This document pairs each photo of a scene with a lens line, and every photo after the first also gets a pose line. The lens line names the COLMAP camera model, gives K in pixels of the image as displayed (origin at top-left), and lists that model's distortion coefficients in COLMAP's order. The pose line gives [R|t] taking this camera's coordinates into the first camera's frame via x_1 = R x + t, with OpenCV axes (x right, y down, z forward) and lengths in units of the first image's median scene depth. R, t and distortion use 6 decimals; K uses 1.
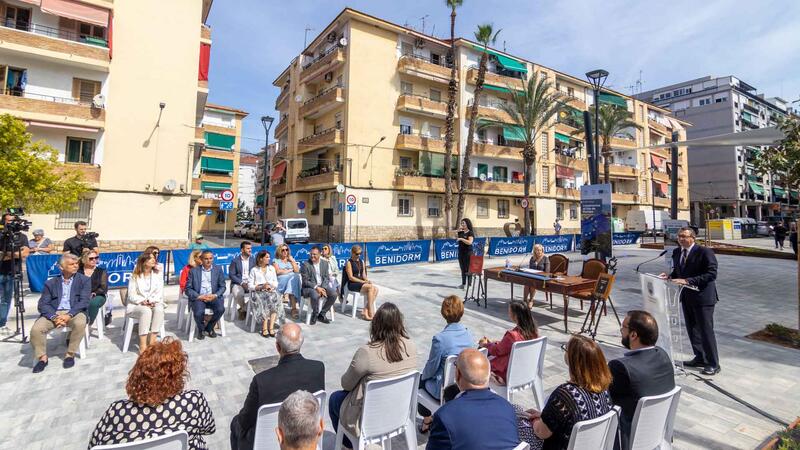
lens RADIAL K [[399.0, 0, 400.3], [0, 399.0, 187.7], [0, 0, 1]] dist [0.001398, 0.000415]
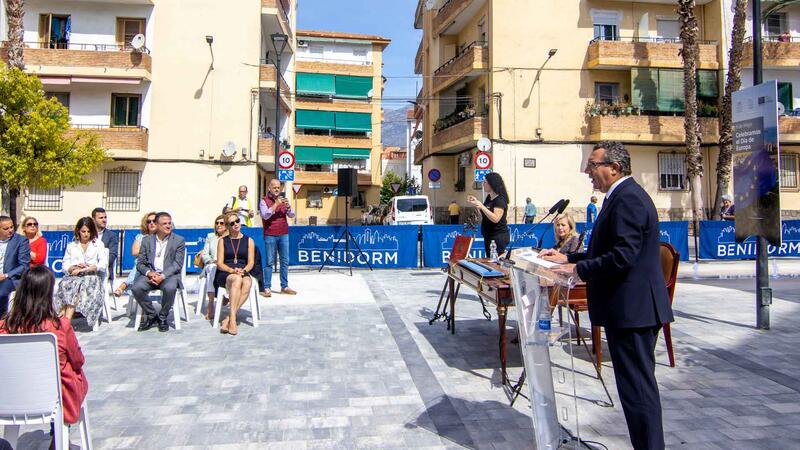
lens RADIAL K [[663.0, 0, 381.7], [0, 663.0, 145.2], [0, 0, 1]] dist [0.004447, -0.000256]
pose [[0.893643, -0.049619, -0.446026, 0.152129], [0.043498, 0.998766, -0.023958, 0.019882], [0.446665, 0.002009, 0.894699, 0.049293]]
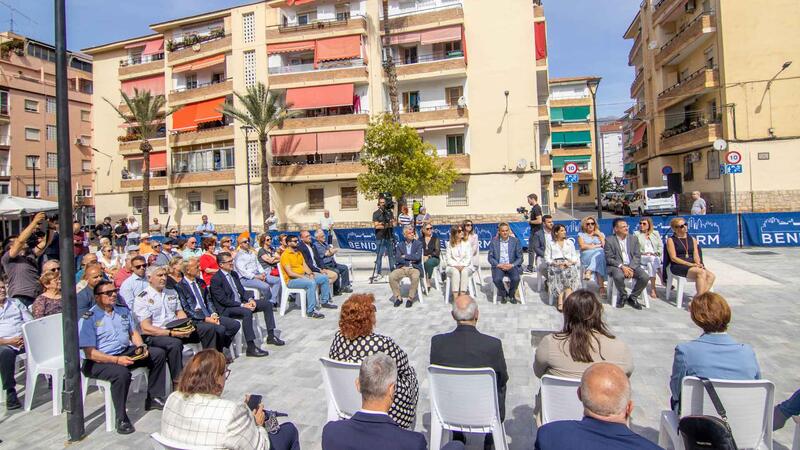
lens RADIAL K [[401.4, 0, 398.4], [0, 401.4, 194.1], [0, 0, 1]] dist [-0.018747, -0.001941]
pose [[0.637559, -0.048782, -0.768856, 0.038545], [0.113004, 0.993120, 0.030696, 0.003001], [0.762069, -0.106454, 0.638685, 0.023090]]
